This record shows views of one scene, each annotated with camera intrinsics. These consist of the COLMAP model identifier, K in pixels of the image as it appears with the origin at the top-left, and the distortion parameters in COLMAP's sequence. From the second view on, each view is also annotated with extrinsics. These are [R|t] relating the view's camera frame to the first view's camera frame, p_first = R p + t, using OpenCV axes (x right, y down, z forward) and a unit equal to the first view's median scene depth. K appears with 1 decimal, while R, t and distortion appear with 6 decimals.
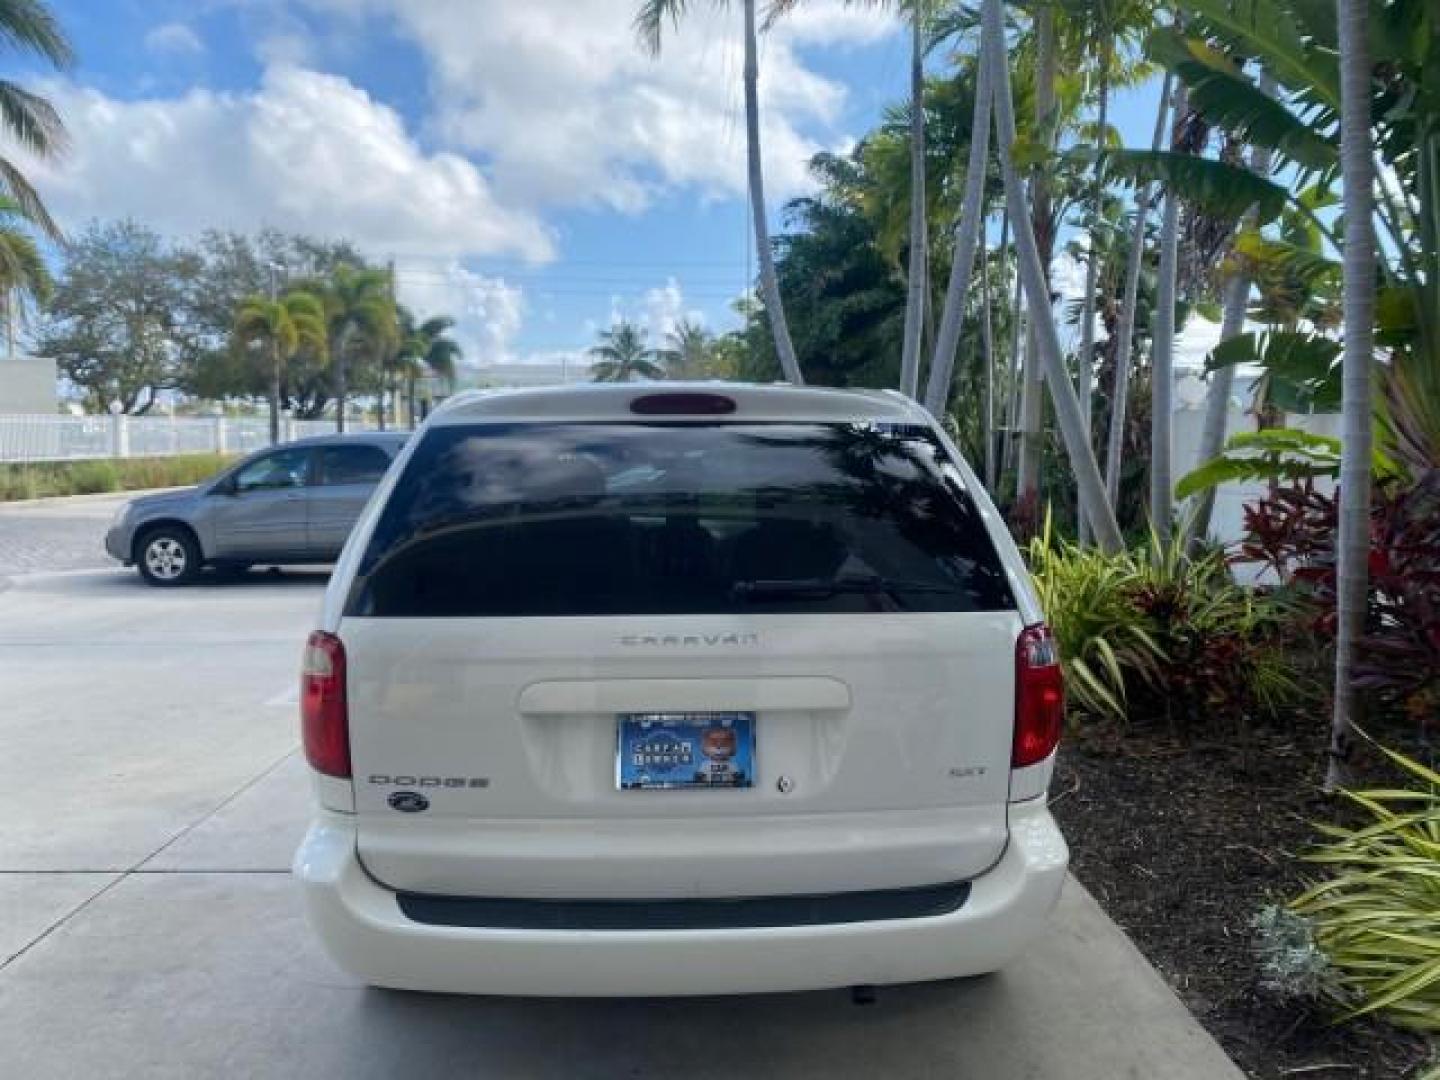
lens RADIAL K [[1089.5, 0, 724.9], [0, 1089.5, 532.5], [0, 0, 1]] dist [0.004109, -0.001884]
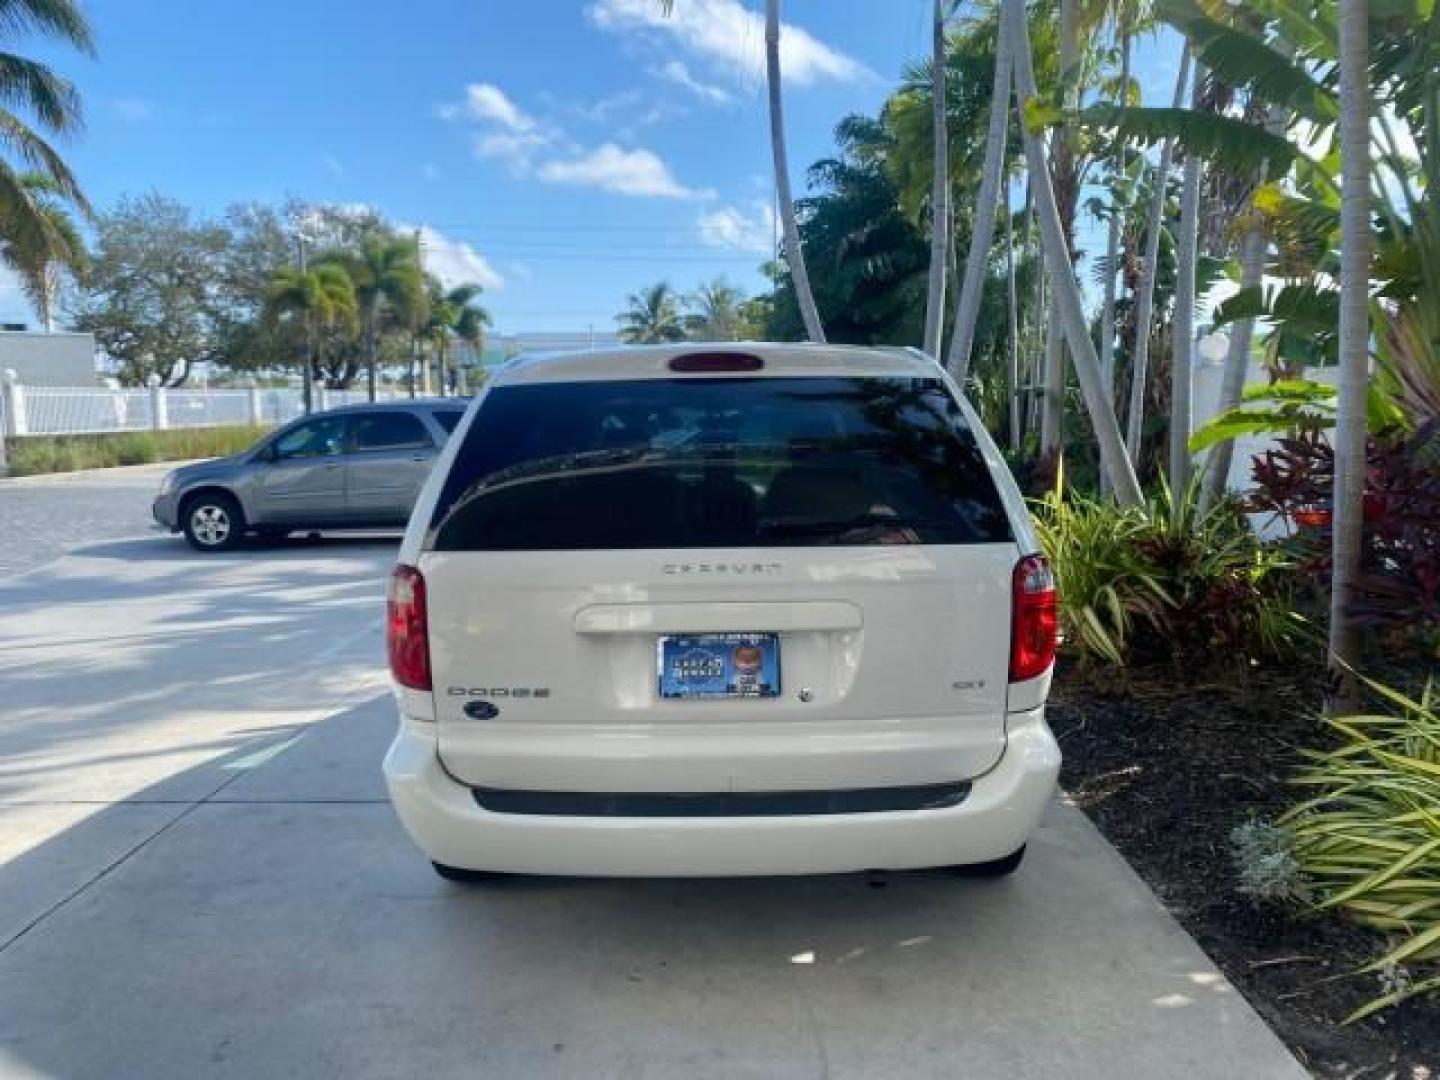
lens RADIAL K [[1092.1, 0, 724.5], [0, 1092.1, 535.0], [0, 0, 1]] dist [-0.000060, 0.003841]
pose [[0.999558, -0.010162, -0.027924, 0.003919], [0.011089, 0.999386, 0.033241, 0.005186], [0.027569, -0.033536, 0.999057, -0.025551]]
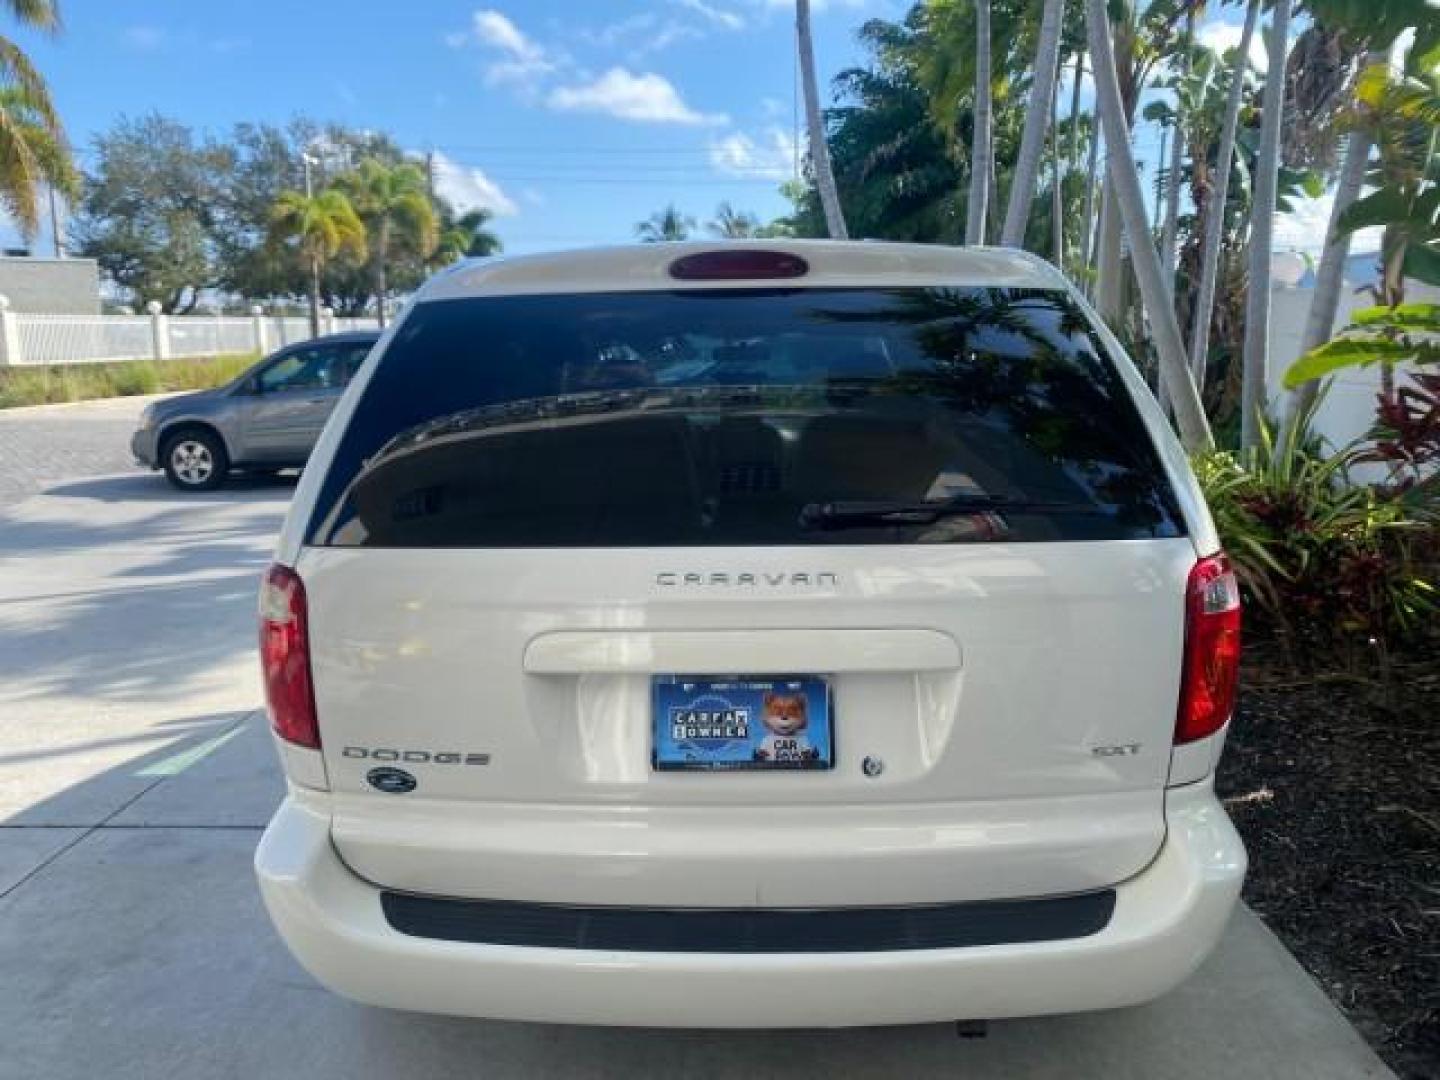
lens RADIAL K [[1089.5, 0, 724.9], [0, 1089.5, 532.5], [0, 0, 1]] dist [0.004109, -0.001884]
pose [[0.999004, -0.004598, -0.044390, 0.000104], [0.008769, 0.995512, 0.094230, -0.001471], [0.043758, -0.094525, 0.994560, 0.065142]]
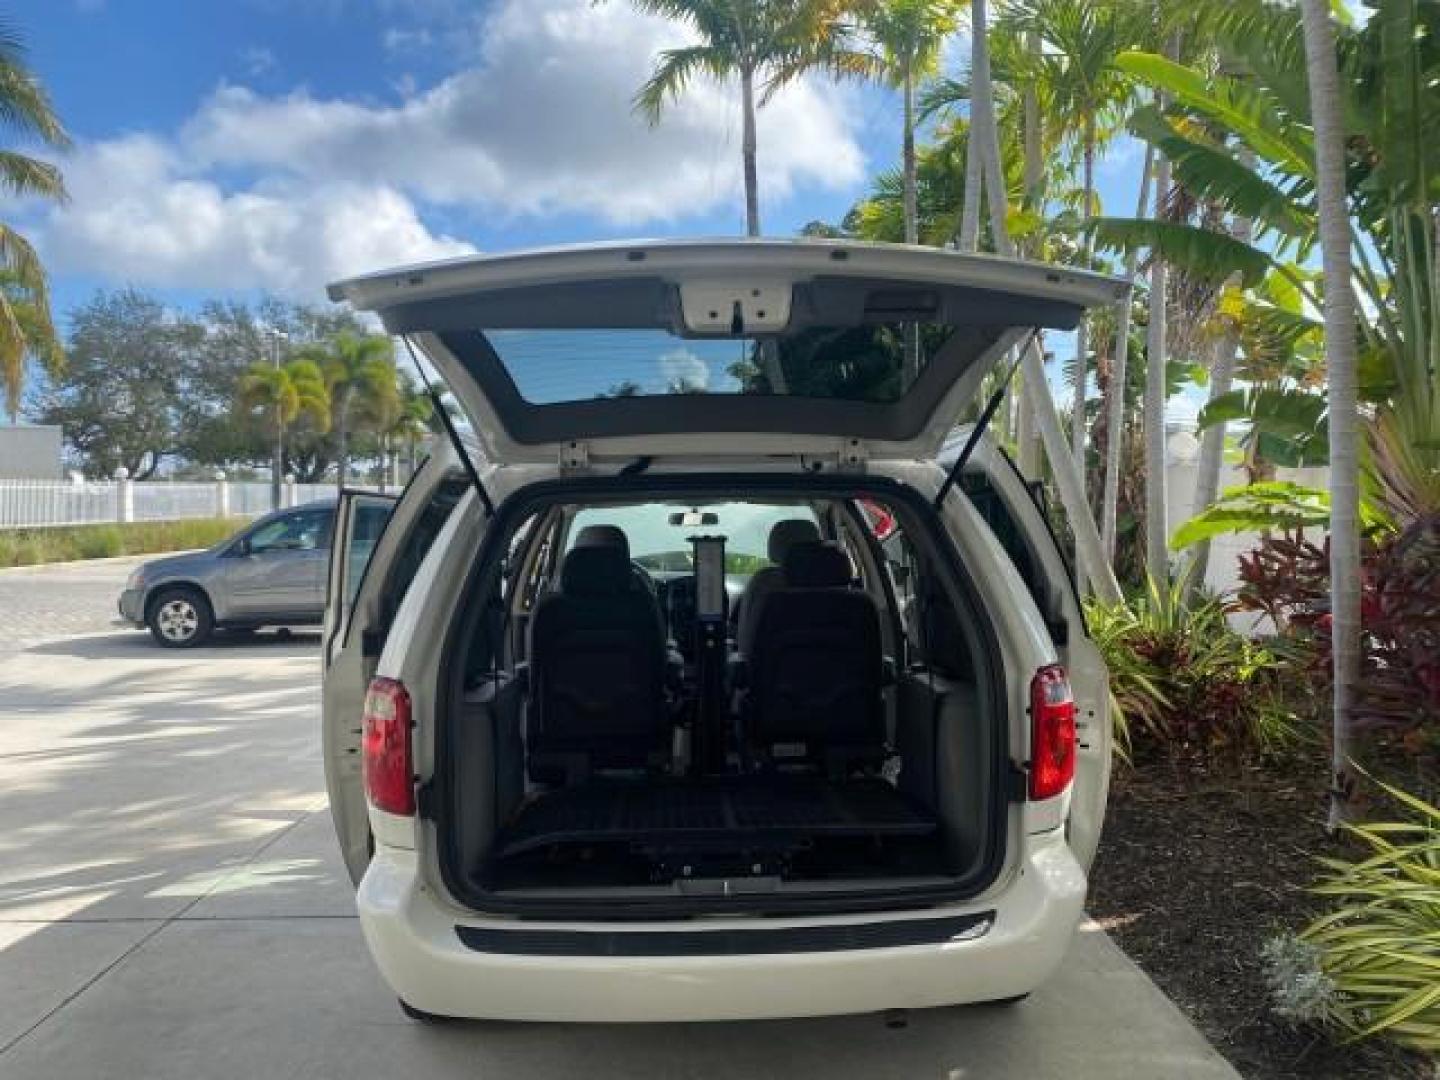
lens RADIAL K [[1087.1, 0, 721.2], [0, 1087.1, 531.5], [0, 0, 1]] dist [0.005427, -0.002239]
pose [[0.999953, -0.009580, 0.001144, -0.009190], [0.009629, 0.998407, -0.055591, 0.002700], [-0.000610, 0.055600, 0.998453, -0.018267]]
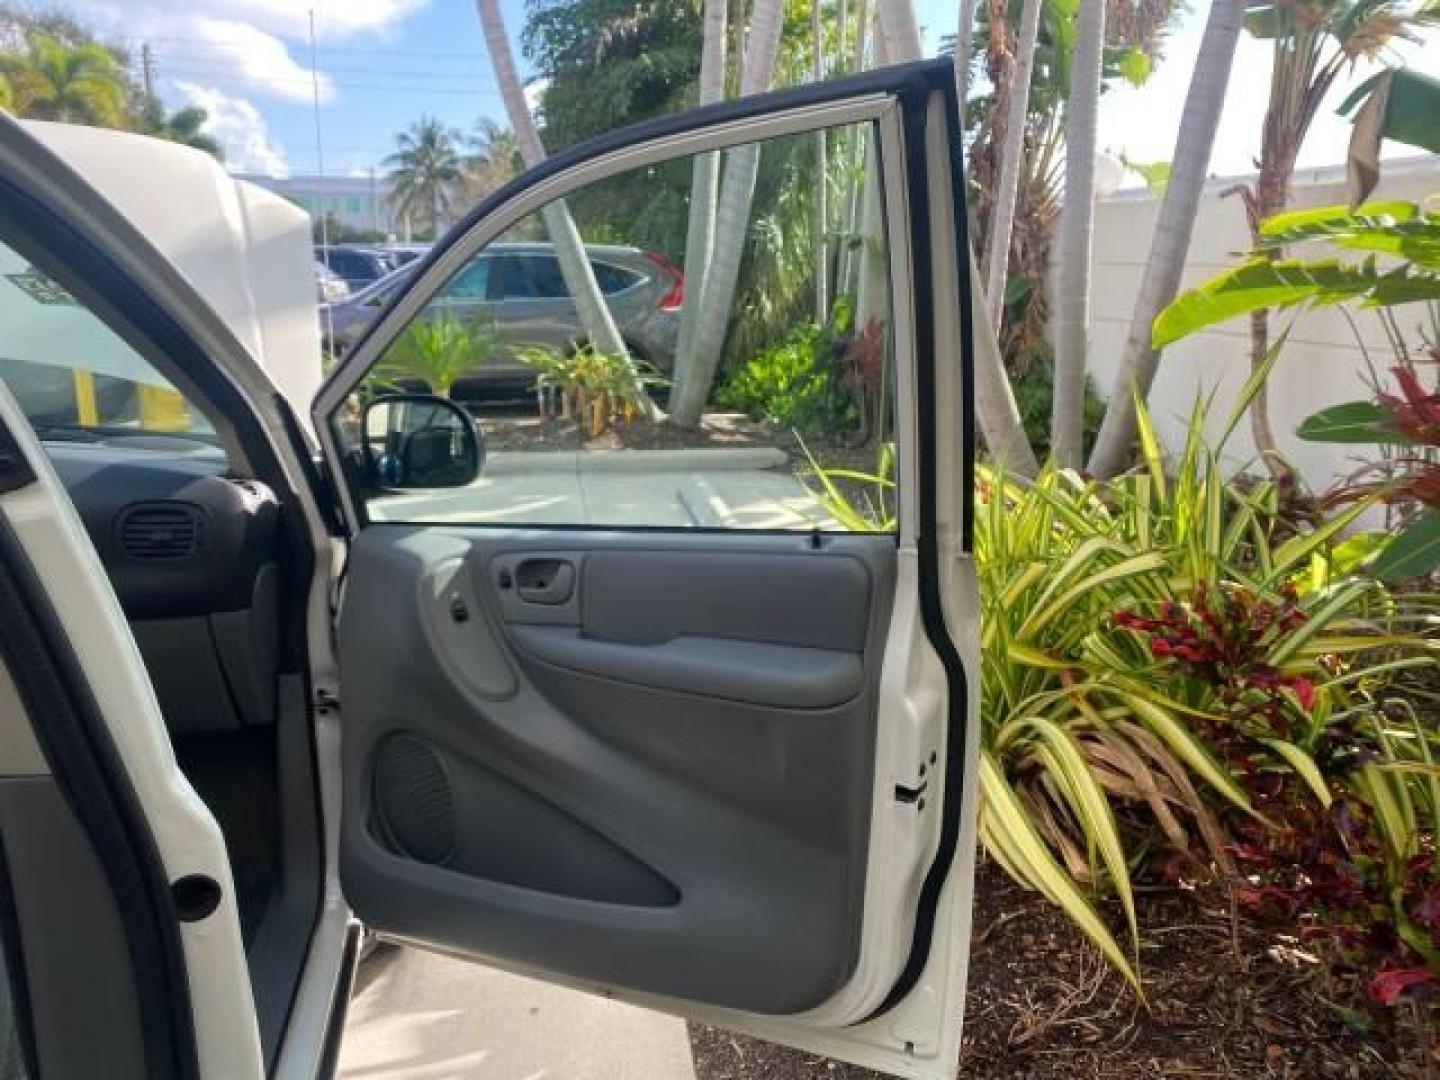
lens RADIAL K [[1070.8, 0, 716.8], [0, 1070.8, 539.0], [0, 0, 1]] dist [0.052220, -0.081104]
pose [[0.990930, -0.026435, 0.131753, 0.098210], [0.004529, 0.986472, 0.163865, -0.017445], [-0.134302, -0.161782, 0.977645, 0.362853]]
